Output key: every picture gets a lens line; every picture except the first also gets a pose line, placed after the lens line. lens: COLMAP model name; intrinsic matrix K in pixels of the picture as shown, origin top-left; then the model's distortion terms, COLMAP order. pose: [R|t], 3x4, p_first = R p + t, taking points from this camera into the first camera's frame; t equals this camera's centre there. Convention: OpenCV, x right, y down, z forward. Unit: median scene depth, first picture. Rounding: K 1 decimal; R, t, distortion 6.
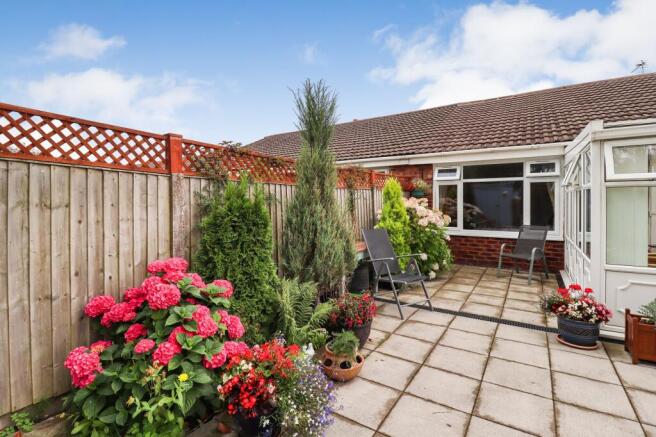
lens RADIAL K [[306.9, 0, 333.0], [0, 306.9, 199.8], [0, 0, 1]] dist [-0.002184, -0.002177]
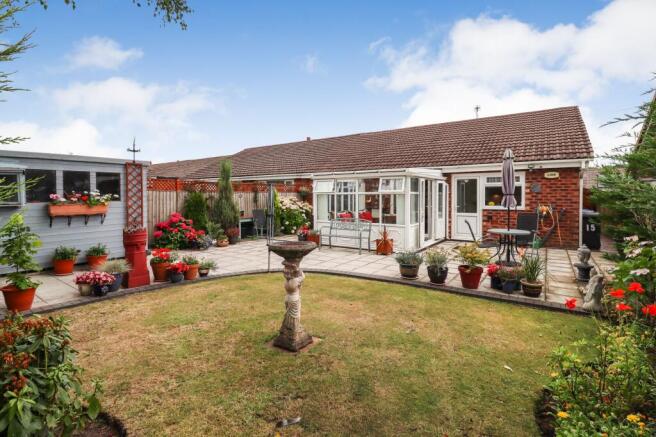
lens RADIAL K [[306.9, 0, 357.4], [0, 306.9, 208.0], [0, 0, 1]] dist [-0.002184, -0.002177]
pose [[0.999885, 0.004958, 0.014301, 0.593352], [-0.005582, 0.999021, 0.043896, -0.020323], [-0.014070, -0.043971, 0.998934, -1.015024]]
